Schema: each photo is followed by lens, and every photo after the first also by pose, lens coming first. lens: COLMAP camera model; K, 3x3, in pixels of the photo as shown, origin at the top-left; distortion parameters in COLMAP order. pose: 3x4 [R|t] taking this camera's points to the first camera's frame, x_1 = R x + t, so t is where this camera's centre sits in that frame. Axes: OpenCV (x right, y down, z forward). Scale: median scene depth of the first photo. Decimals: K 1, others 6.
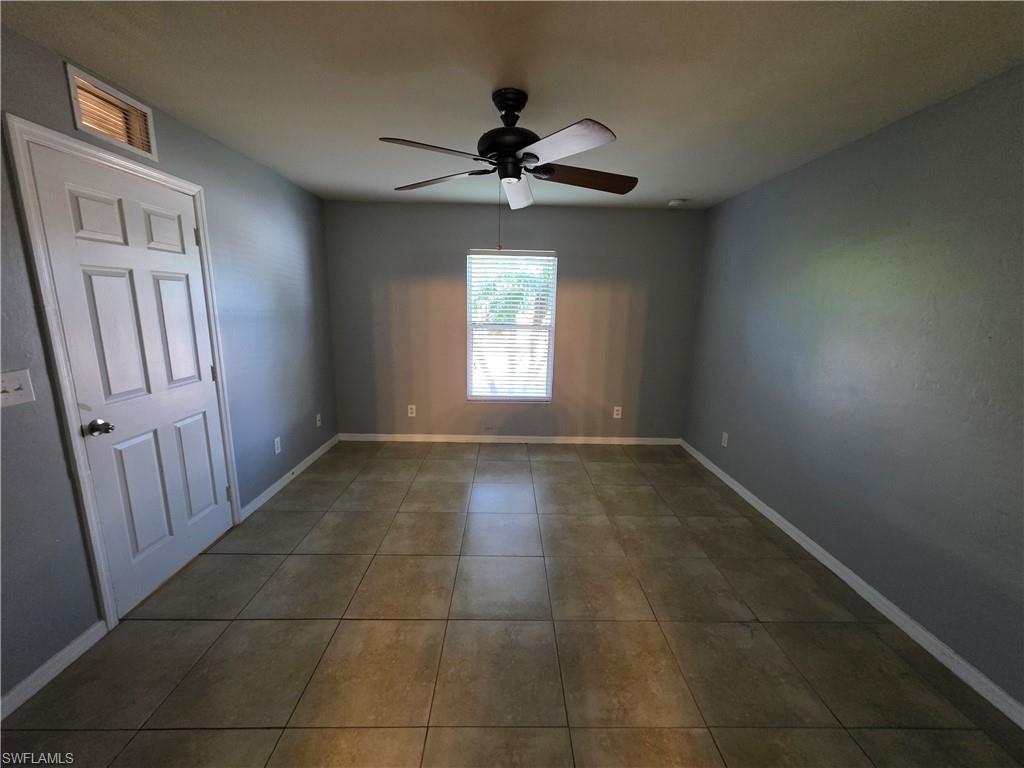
lens RADIAL K [[409.3, 0, 513.2], [0, 409.3, 385.0], [0, 0, 1]] dist [0.002003, 0.000251]
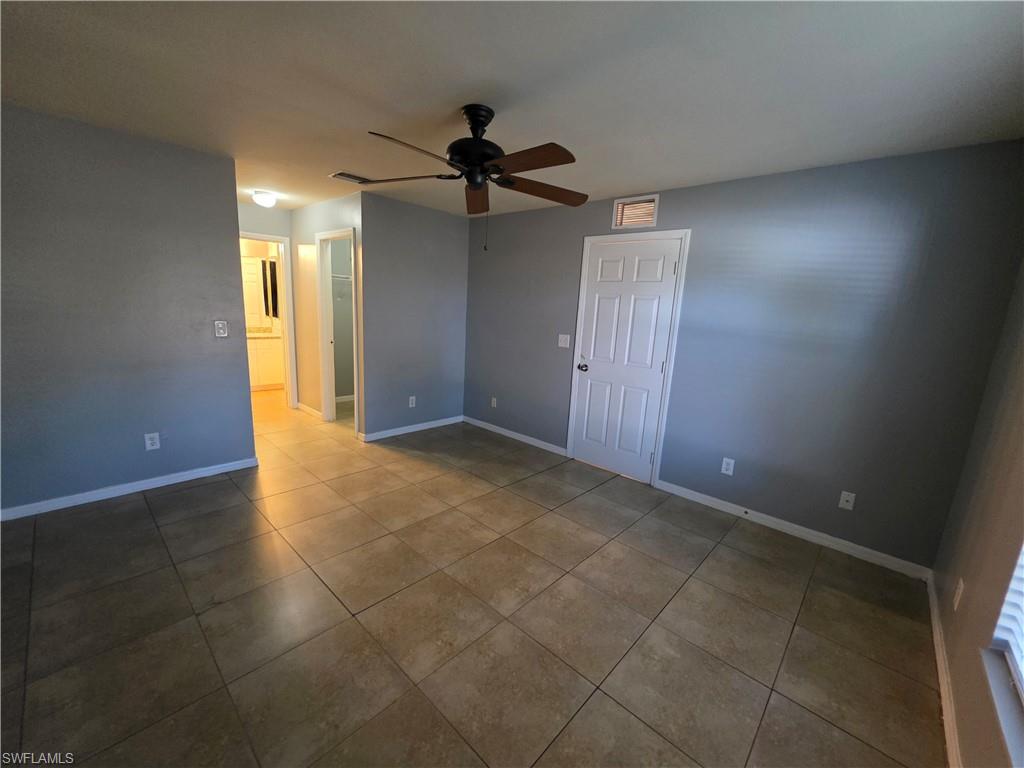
lens RADIAL K [[418.8, 0, 515.5], [0, 418.8, 388.5], [0, 0, 1]] dist [0.000380, 0.000065]
pose [[-0.689402, 0.080179, -0.719928, 0.400339], [-0.214277, 0.926805, 0.308411, -0.189790], [0.691961, 0.366883, -0.621761, 1.027299]]
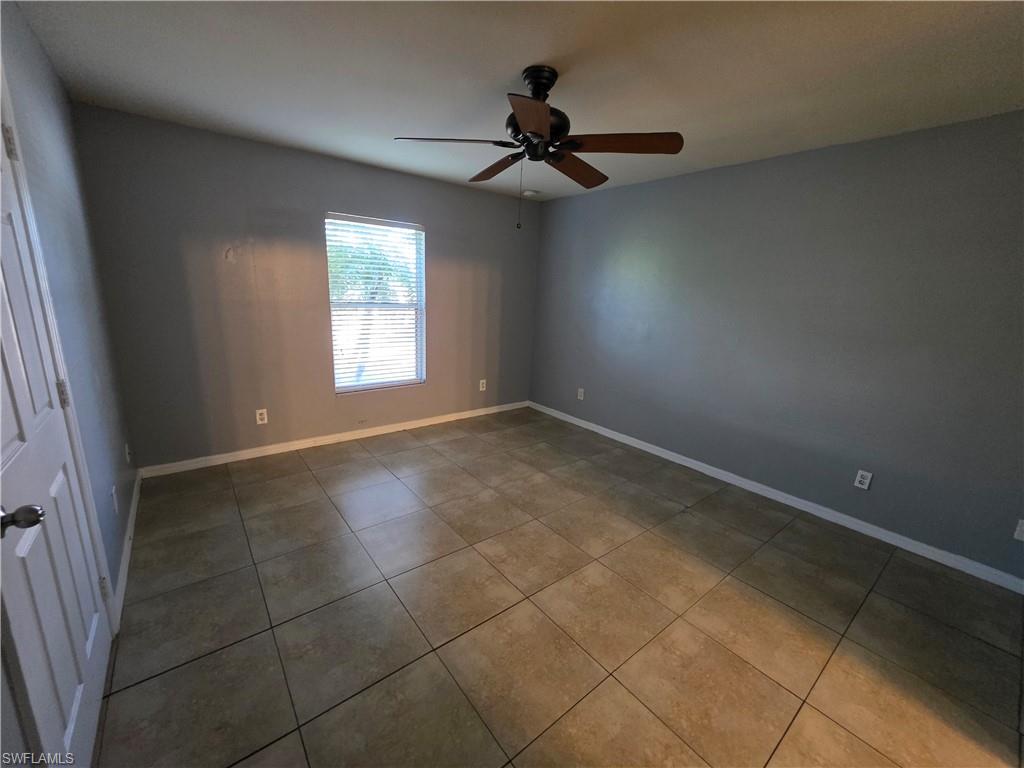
lens RADIAL K [[409.3, 0, 513.2], [0, 409.3, 385.0], [0, 0, 1]] dist [0.002003, 0.000251]
pose [[0.796413, -0.126186, 0.591442, -0.375599], [0.094774, 0.991947, 0.084016, -0.018921], [-0.597281, -0.010858, 0.801958, 0.112665]]
